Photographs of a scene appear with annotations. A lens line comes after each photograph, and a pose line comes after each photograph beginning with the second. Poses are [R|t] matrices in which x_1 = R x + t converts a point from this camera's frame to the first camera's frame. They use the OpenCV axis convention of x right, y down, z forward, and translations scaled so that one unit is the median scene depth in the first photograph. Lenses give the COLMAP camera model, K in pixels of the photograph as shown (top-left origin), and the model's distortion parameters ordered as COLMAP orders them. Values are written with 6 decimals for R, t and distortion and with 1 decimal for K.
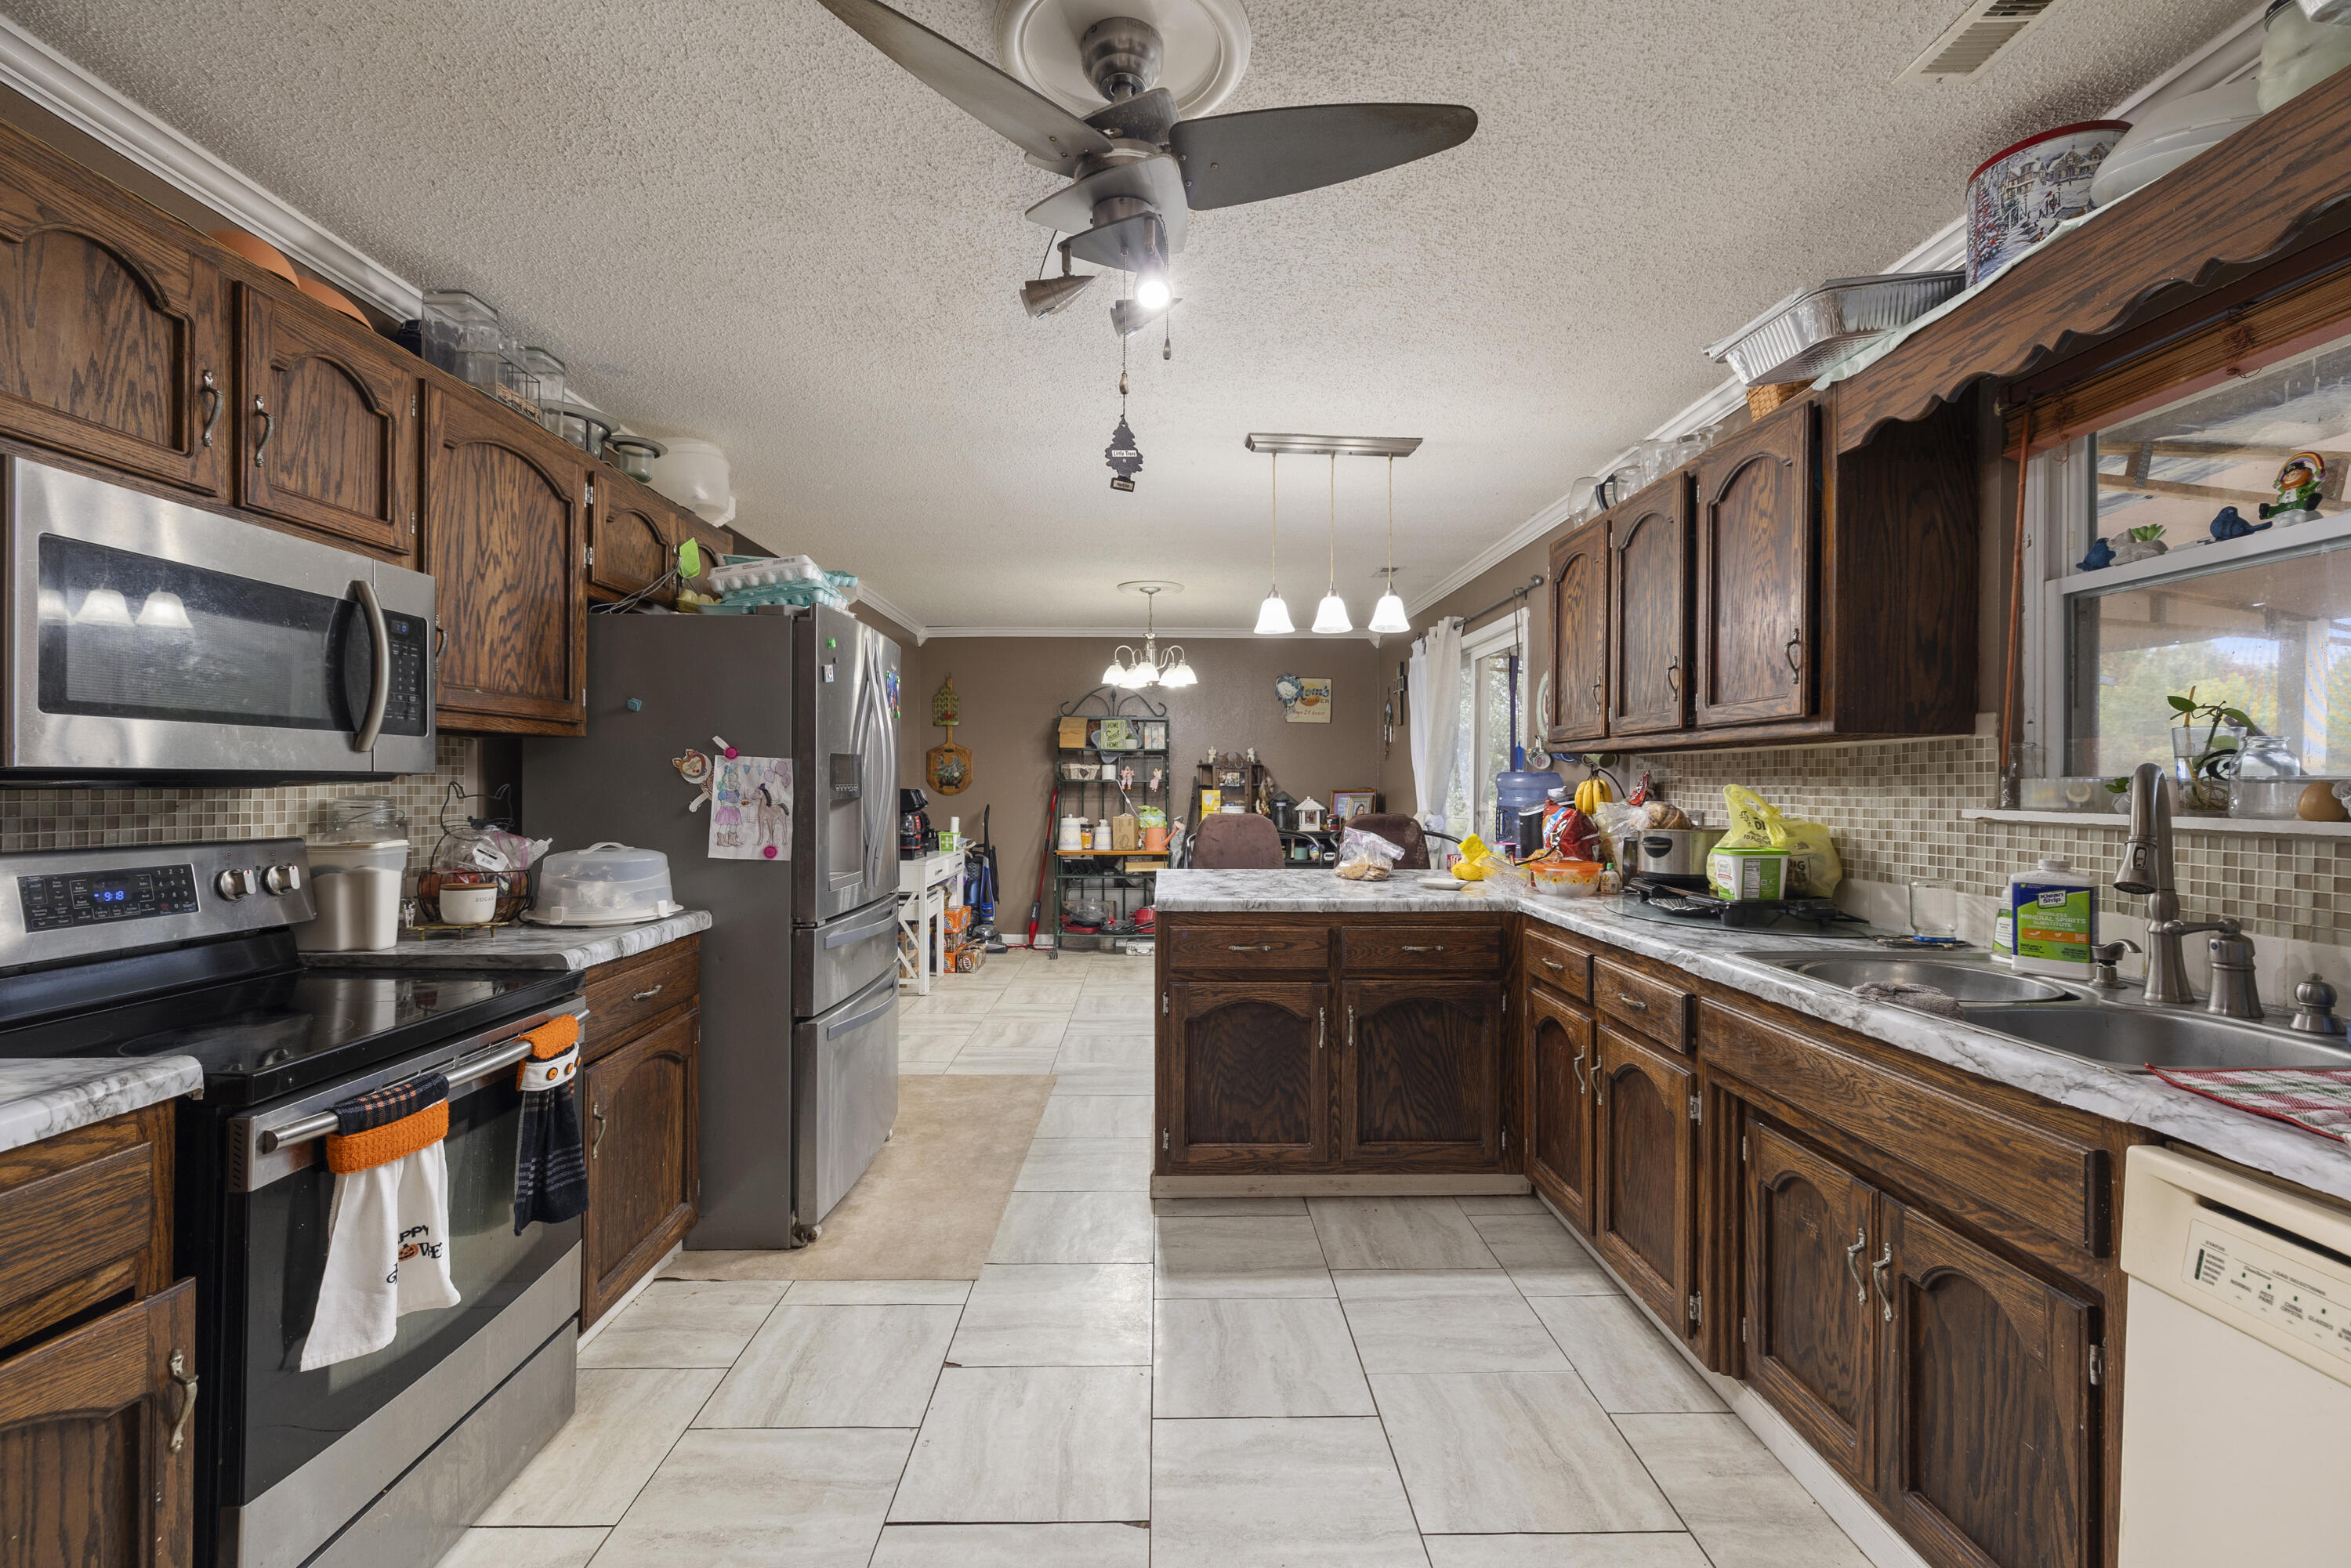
lens RADIAL K [[1005.7, 0, 1161.4], [0, 1005.7, 775.8], [0, 0, 1]] dist [0.002624, -0.000843]
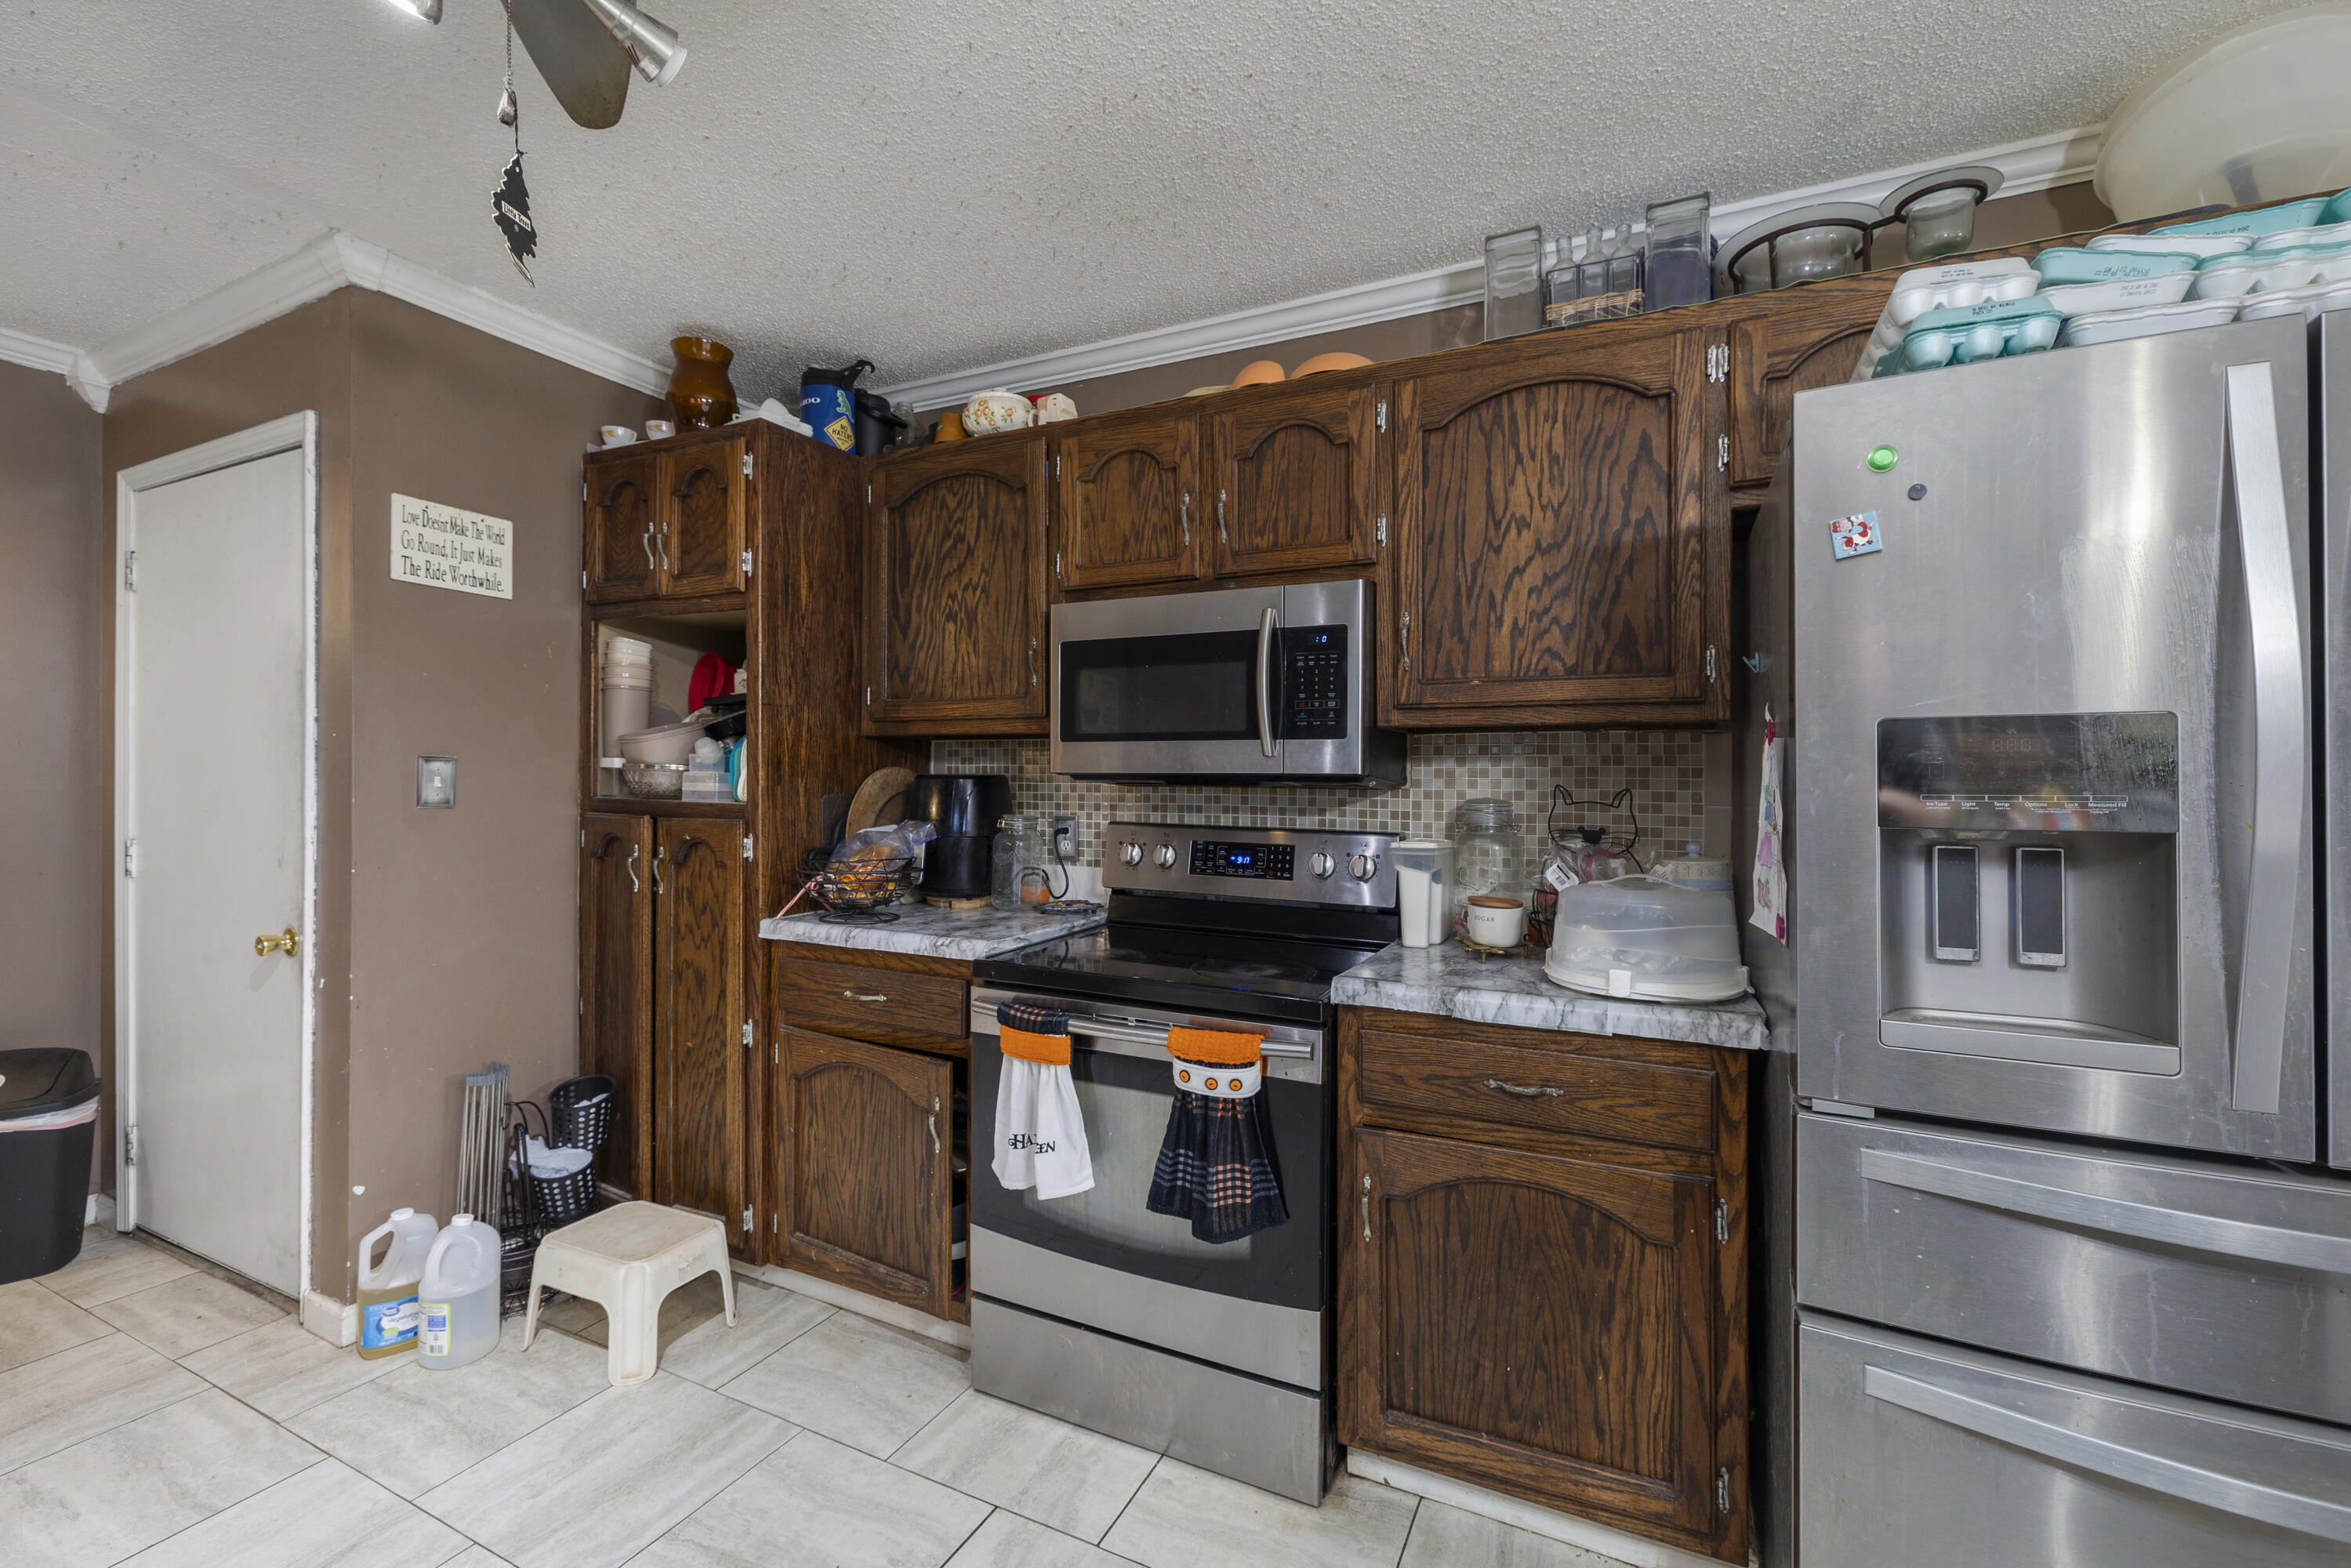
lens RADIAL K [[1005.8, 0, 1179.8], [0, 1005.8, 772.0], [0, 0, 1]] dist [0.002624, -0.000843]
pose [[-0.439577, -0.015729, -0.898067, 0.247656], [-0.002901, 0.999866, -0.016092, 0.011261], [0.898200, -0.004468, -0.439564, 1.212883]]
